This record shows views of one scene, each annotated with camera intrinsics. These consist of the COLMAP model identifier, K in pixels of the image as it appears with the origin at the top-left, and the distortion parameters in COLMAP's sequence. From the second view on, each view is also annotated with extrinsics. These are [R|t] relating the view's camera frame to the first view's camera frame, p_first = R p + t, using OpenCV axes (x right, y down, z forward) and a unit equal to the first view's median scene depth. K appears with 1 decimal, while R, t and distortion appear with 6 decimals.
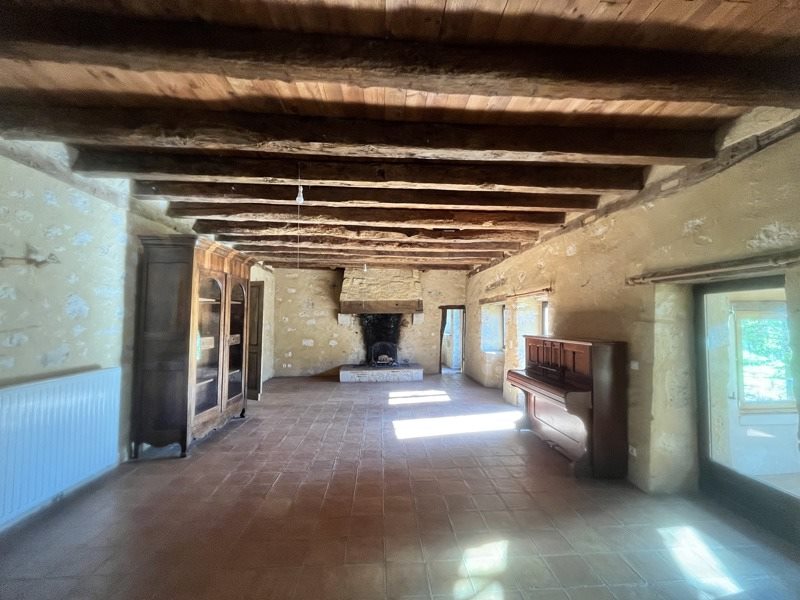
lens RADIAL K [[326.4, 0, 400.0], [0, 326.4, 300.0], [0, 0, 1]] dist [-0.002492, -0.000060]
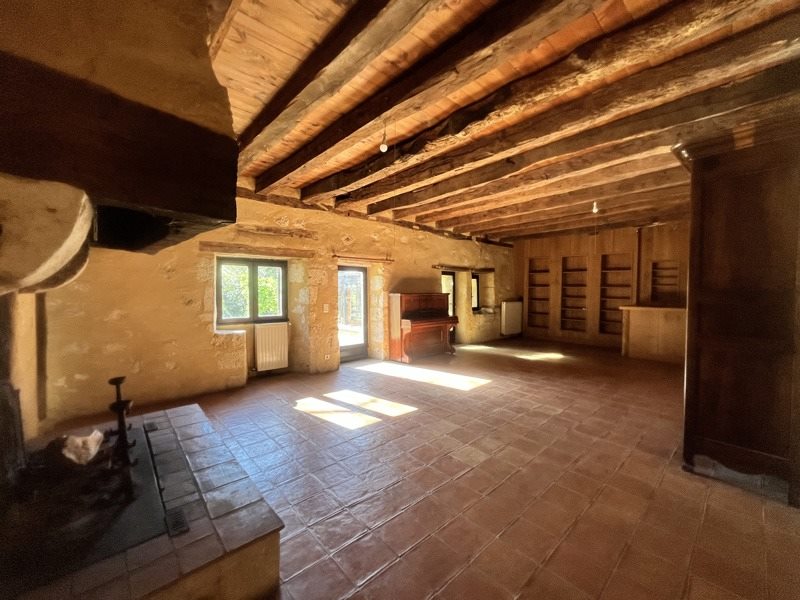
lens RADIAL K [[326.4, 0, 400.0], [0, 326.4, 300.0], [0, 0, 1]] dist [-0.002492, -0.000060]
pose [[-0.630624, -0.023294, 0.775739, -0.624396], [-0.046116, 0.998908, -0.007494, 0.138943], [-0.774717, -0.040500, -0.631009, 1.786187]]
